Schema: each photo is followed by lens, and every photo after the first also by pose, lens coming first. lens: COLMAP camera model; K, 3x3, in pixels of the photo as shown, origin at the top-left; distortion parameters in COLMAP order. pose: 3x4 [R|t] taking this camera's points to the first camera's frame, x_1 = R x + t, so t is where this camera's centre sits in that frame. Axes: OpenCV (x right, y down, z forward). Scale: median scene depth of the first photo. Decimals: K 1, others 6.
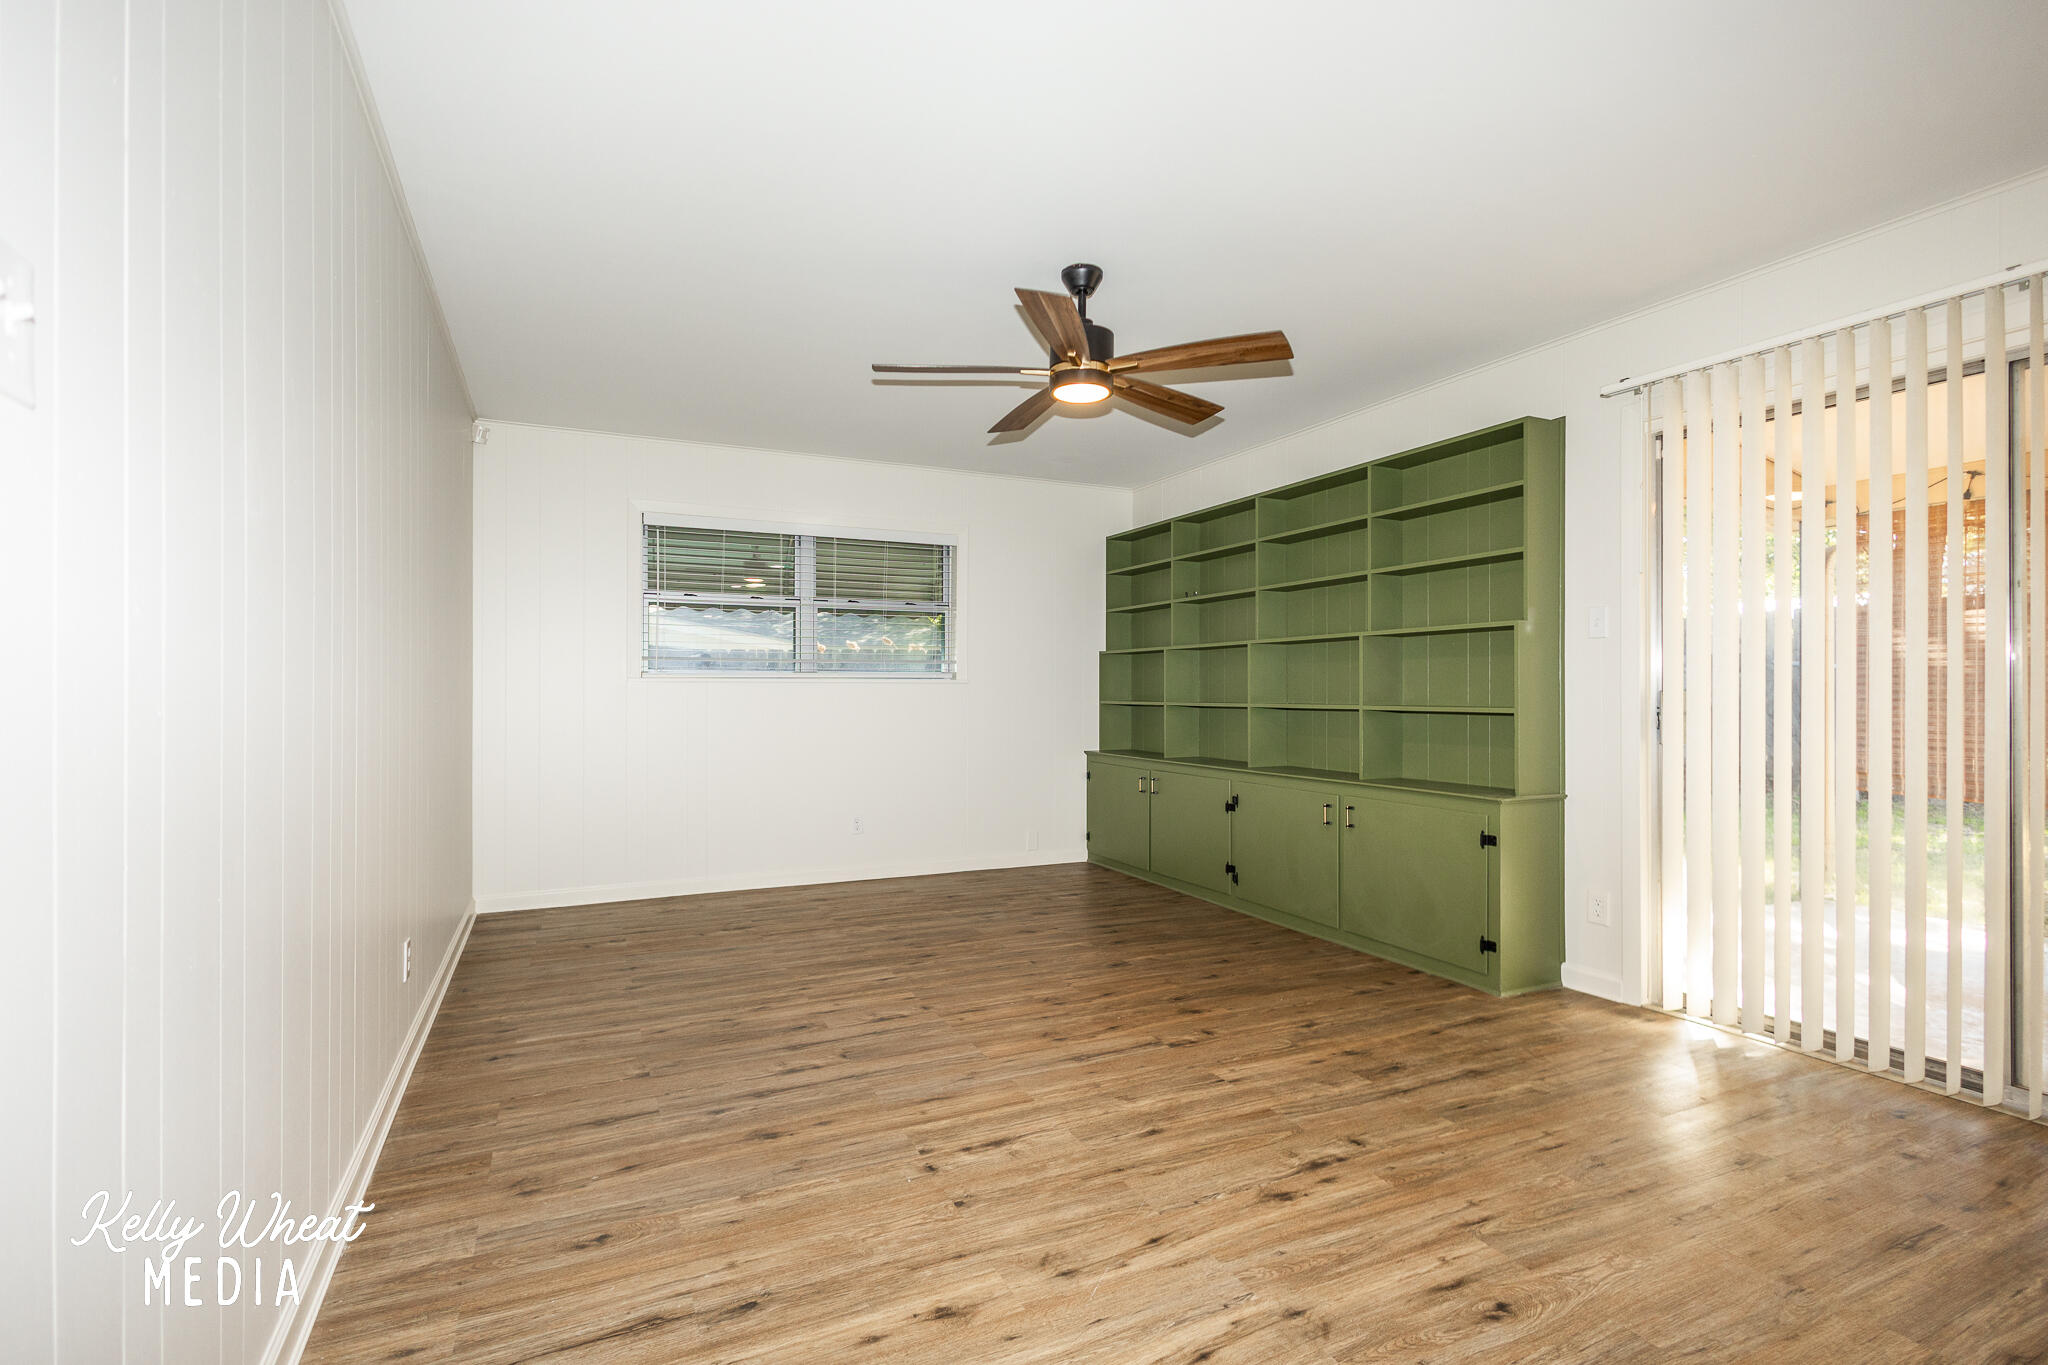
lens RADIAL K [[953.6, 0, 1030.9], [0, 953.6, 687.2], [0, 0, 1]] dist [0.017114, -0.007285]
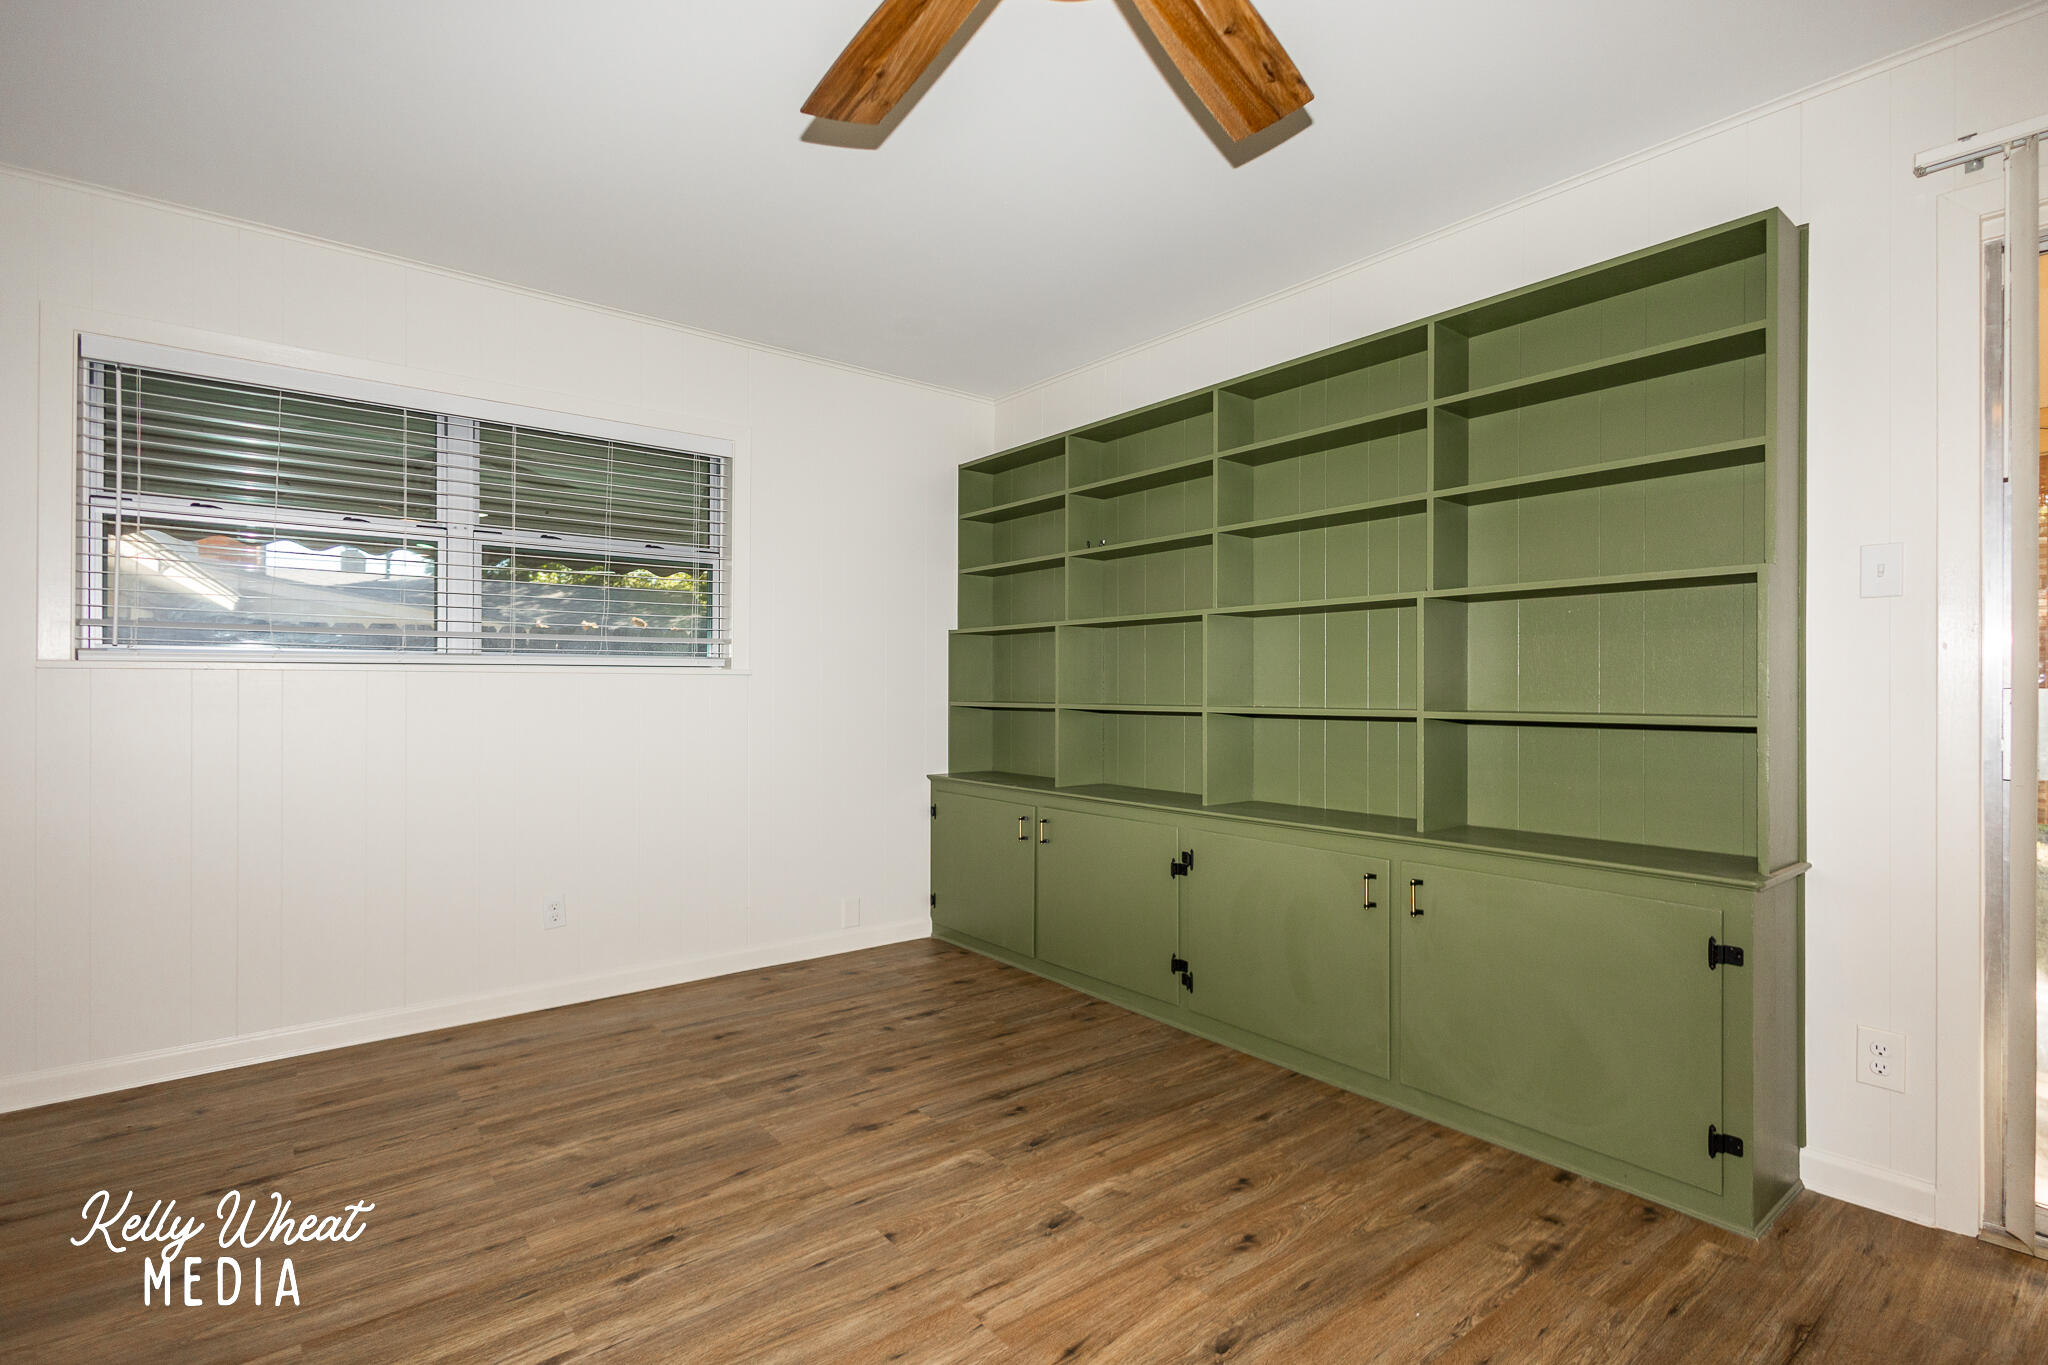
lens RADIAL K [[953.6, 0, 1030.9], [0, 953.6, 687.2], [0, 0, 1]] dist [0.017114, -0.007285]
pose [[0.975078, 0.000931, 0.221859, -0.037481], [-0.001367, 0.999997, 0.001808, 0.003984], [-0.221857, -0.002066, 0.975077, 0.510282]]
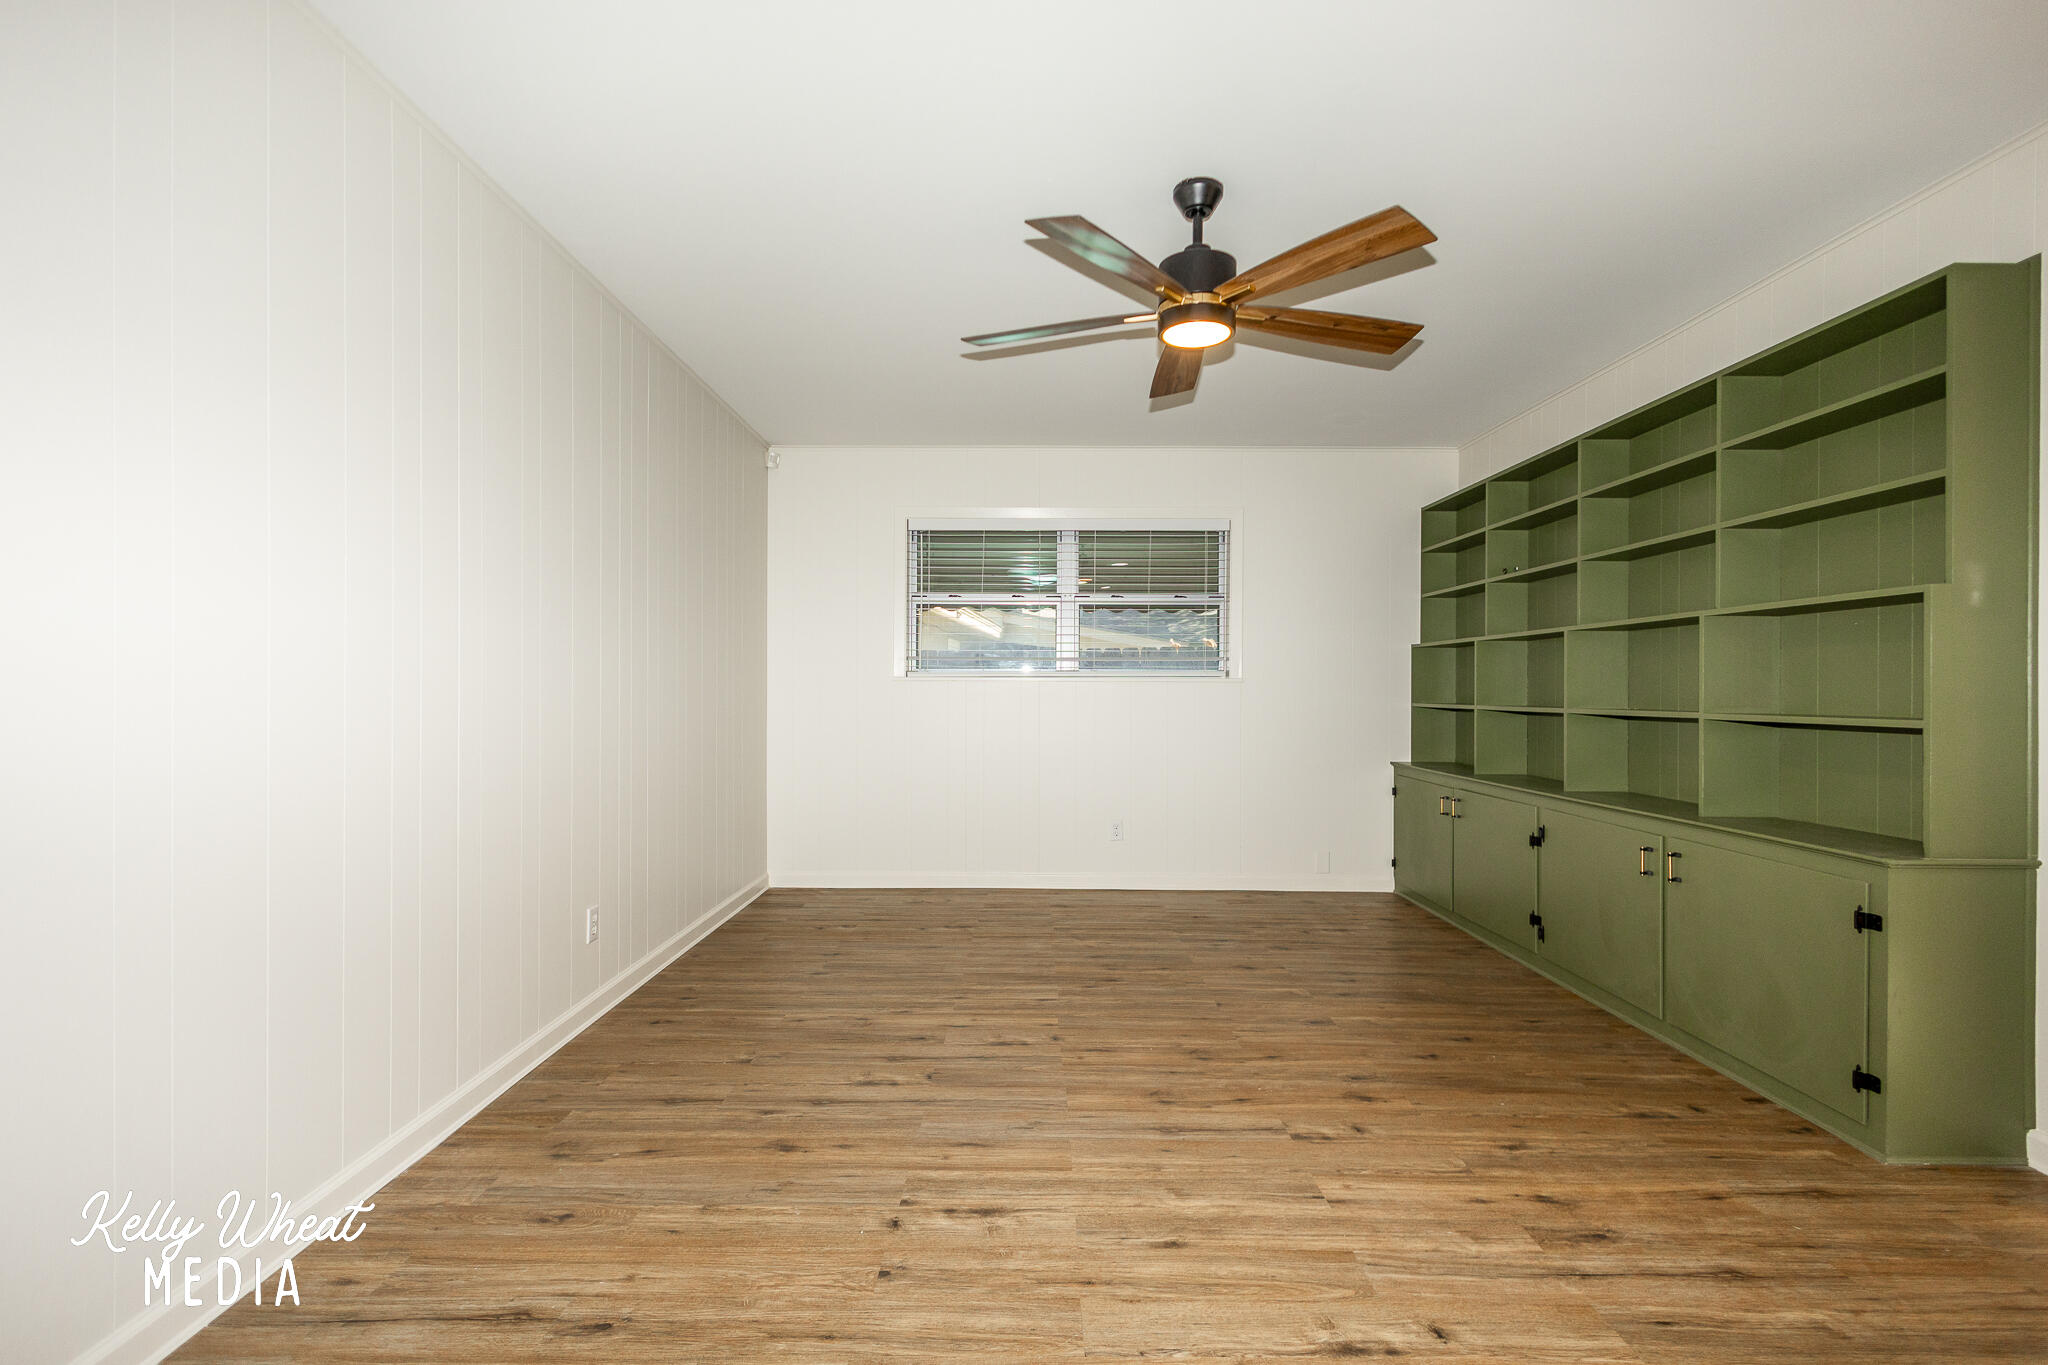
lens RADIAL K [[965.4, 0, 1038.6], [0, 965.4, 686.9], [0, 0, 1]] dist [0.017389, -0.007635]
pose [[0.900477, 0.001984, -0.434899, 0.239145], [-0.001967, 0.999998, 0.000488, 0.000525], [0.434899, 0.000416, 0.900479, 0.142099]]
